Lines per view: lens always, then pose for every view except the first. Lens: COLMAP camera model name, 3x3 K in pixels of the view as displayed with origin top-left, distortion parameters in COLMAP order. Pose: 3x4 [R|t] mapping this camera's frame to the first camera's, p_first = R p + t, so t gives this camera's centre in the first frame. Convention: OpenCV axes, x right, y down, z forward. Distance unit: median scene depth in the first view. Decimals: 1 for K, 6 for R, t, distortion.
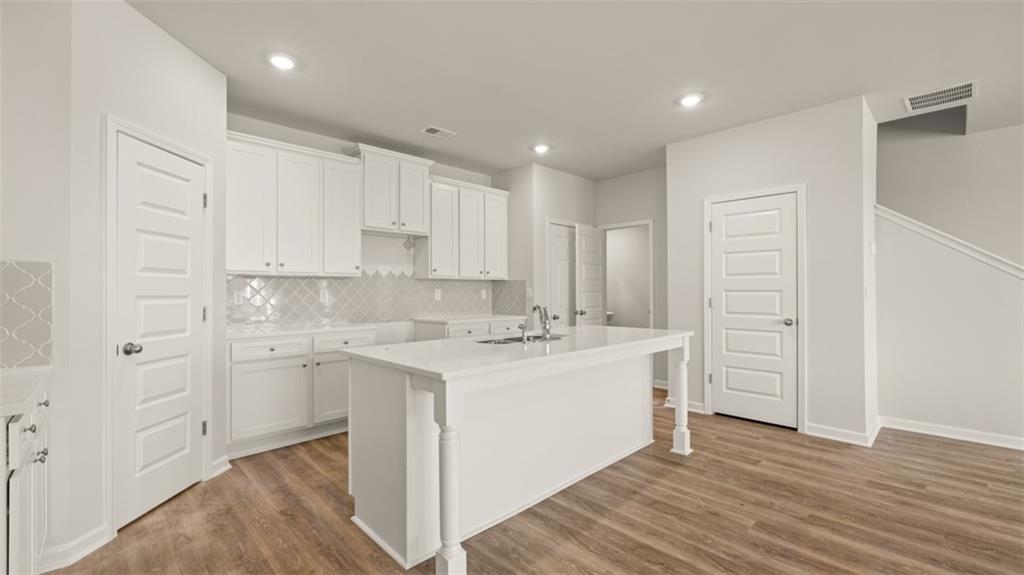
lens RADIAL K [[425.9, 0, 508.4], [0, 425.9, 288.3], [0, 0, 1]] dist [0.000729, -0.002039]
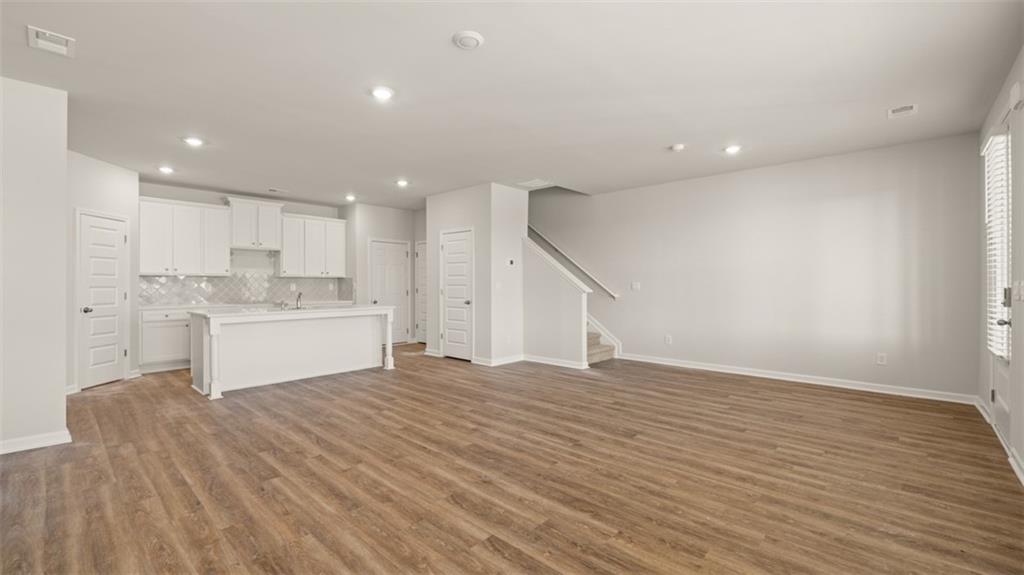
lens RADIAL K [[425.9, 0, 504.3], [0, 425.9, 285.6], [0, 0, 1]] dist [0.000729, -0.002039]
pose [[0.998481, 0.002869, 0.055019, 0.813855], [-0.003263, 0.999970, 0.007079, -0.006335], [-0.054997, -0.007248, 0.998460, -0.933108]]
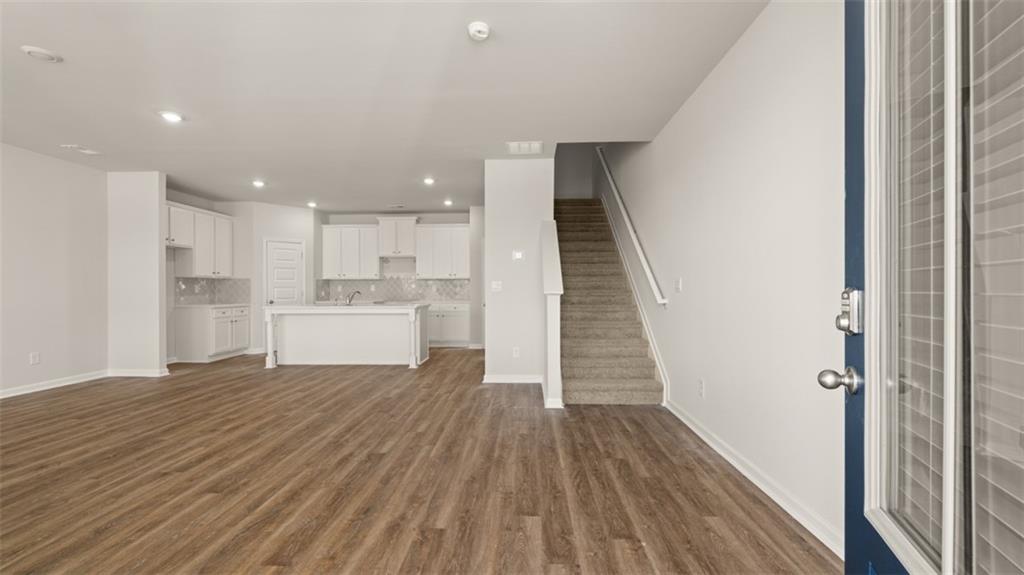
lens RADIAL K [[425.9, 0, 507.1], [0, 425.9, 293.8], [0, 0, 1]] dist [0.000729, -0.002039]
pose [[0.698437, 0.010931, -0.715588, 2.086939], [0.003838, 0.999812, 0.019018, 0.010343], [0.715661, -0.016030, 0.698264, -0.047530]]
